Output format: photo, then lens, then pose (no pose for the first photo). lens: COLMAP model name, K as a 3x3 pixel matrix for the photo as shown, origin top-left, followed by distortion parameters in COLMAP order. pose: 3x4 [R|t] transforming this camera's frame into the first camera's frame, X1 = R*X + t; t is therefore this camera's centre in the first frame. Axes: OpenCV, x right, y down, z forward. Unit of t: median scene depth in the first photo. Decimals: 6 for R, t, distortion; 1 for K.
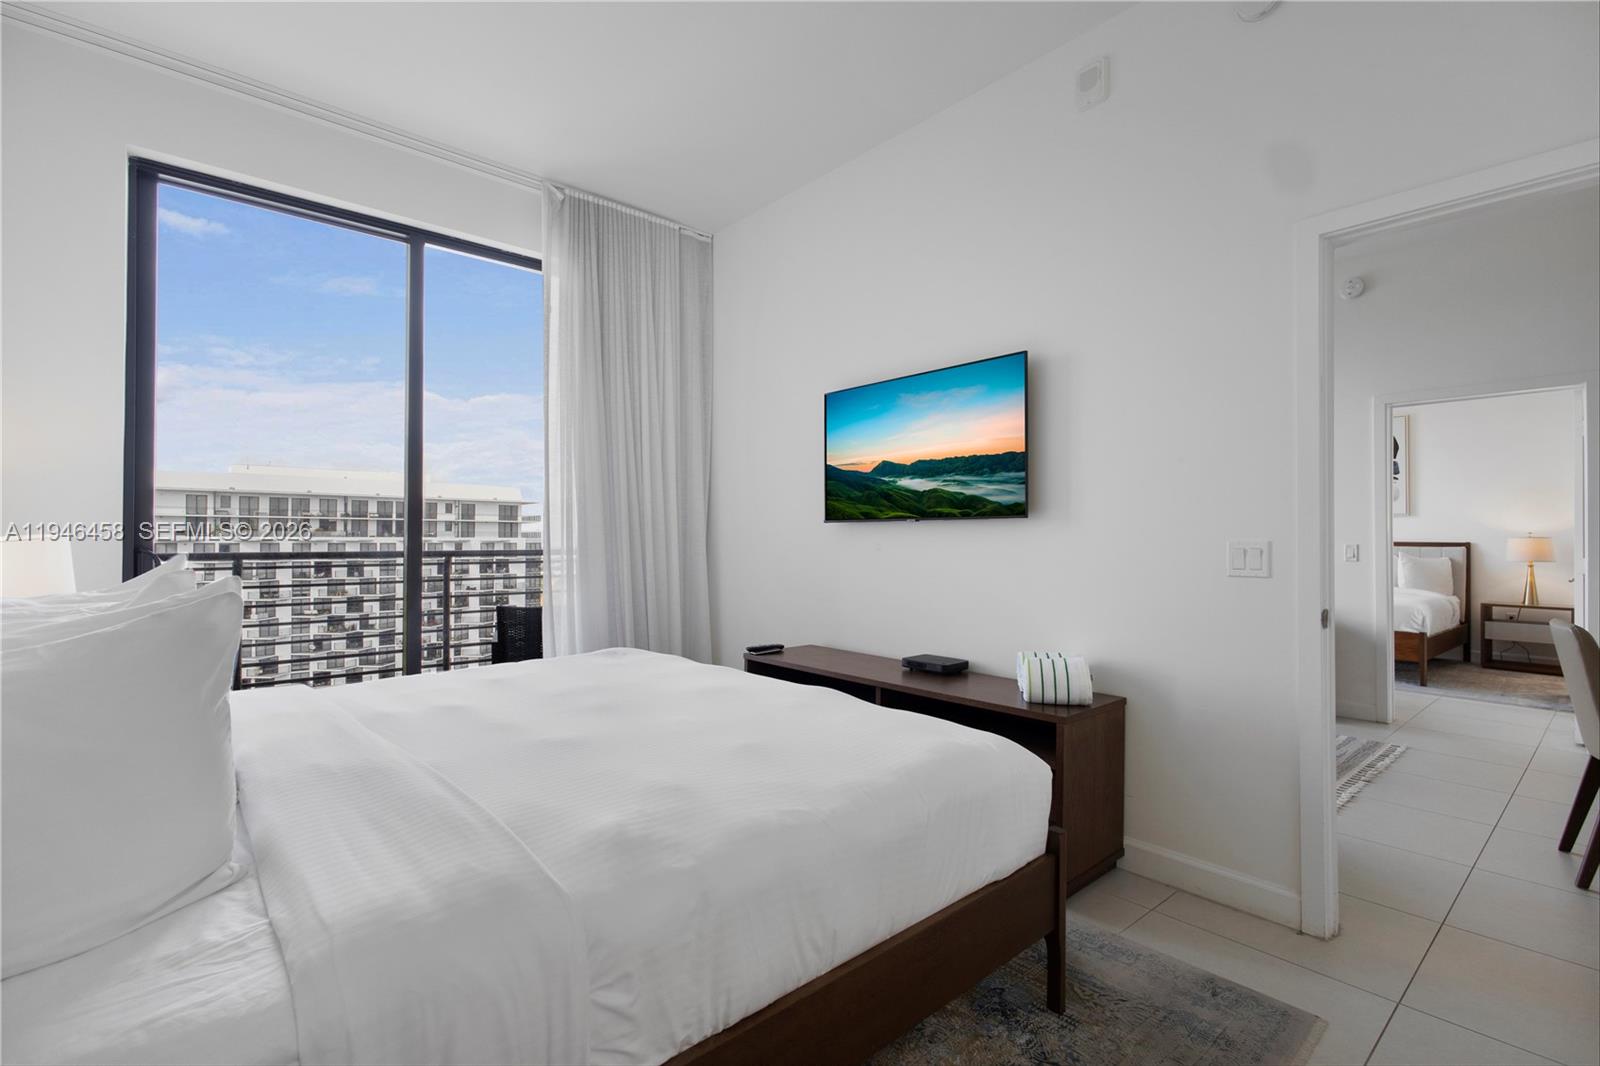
lens RADIAL K [[740.8, 0, 800.0], [0, 740.8, 533.0], [0, 0, 1]] dist [-0.001671, -0.000058]
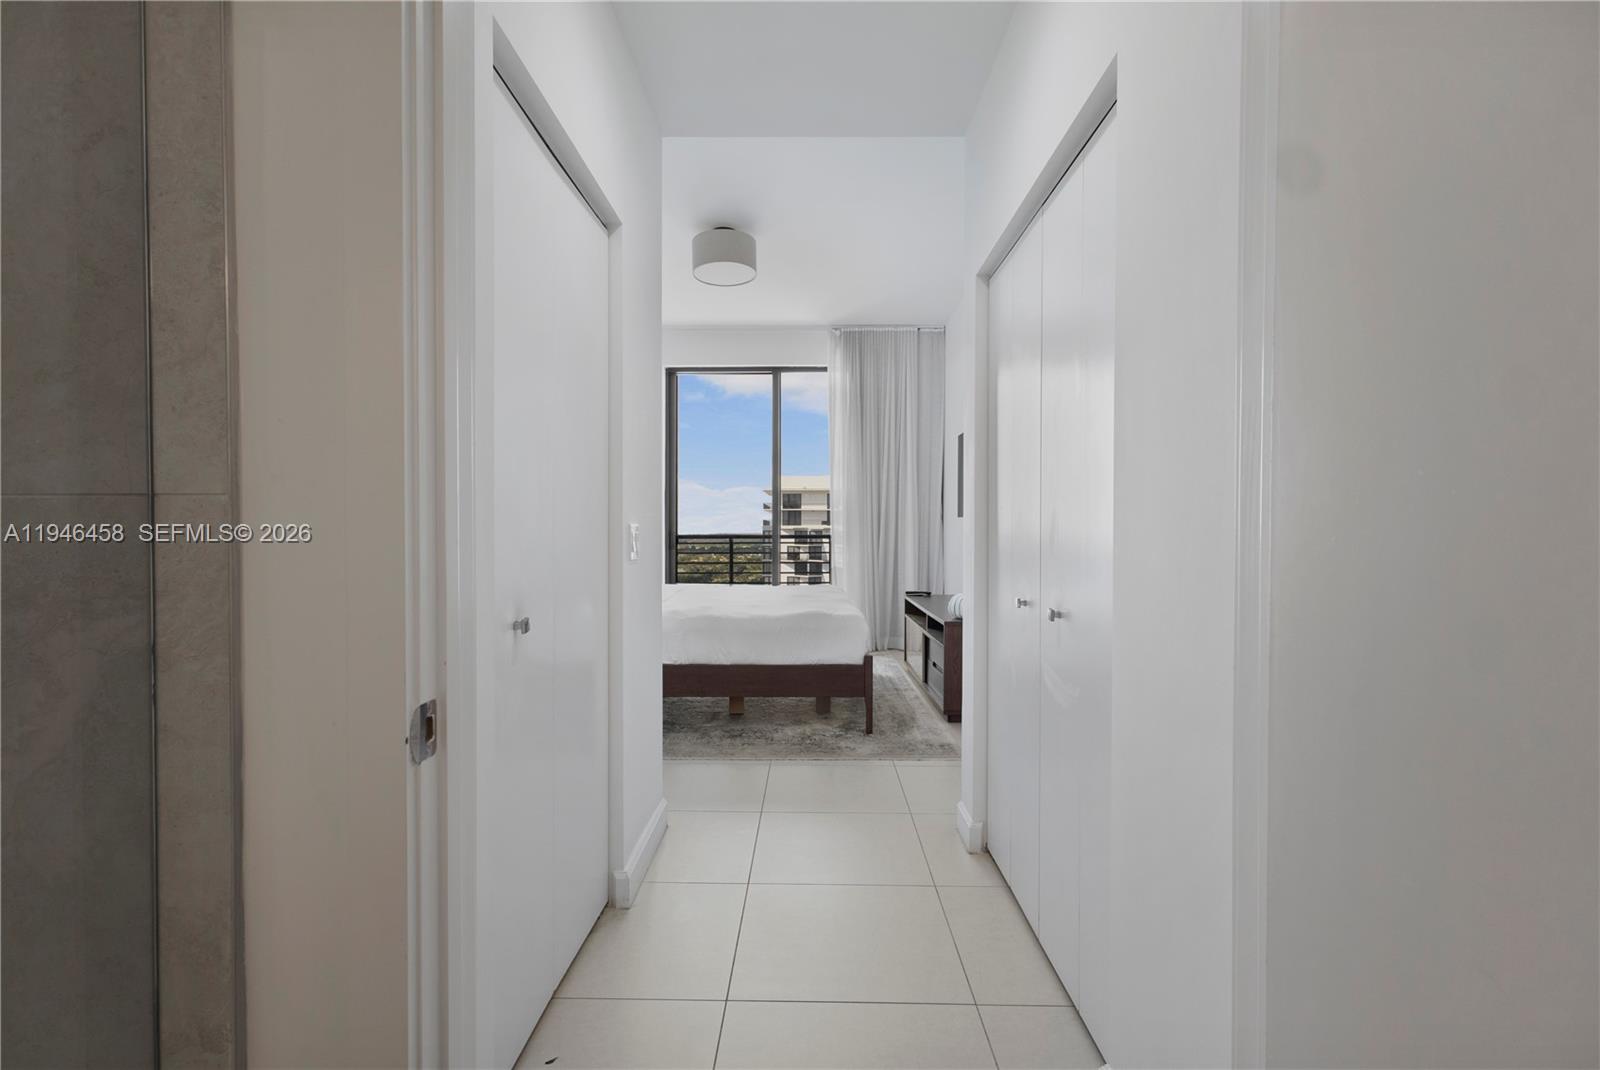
lens RADIAL K [[740.8, 0, 800.0], [0, 740.8, 535.0], [0, 0, 1]] dist [-0.001671, -0.000058]
pose [[0.734209, 0.002544, -0.678919, 0.821553], [0.008652, 0.999877, 0.013103, 0.004245], [0.678869, -0.015494, 0.734096, -0.375439]]
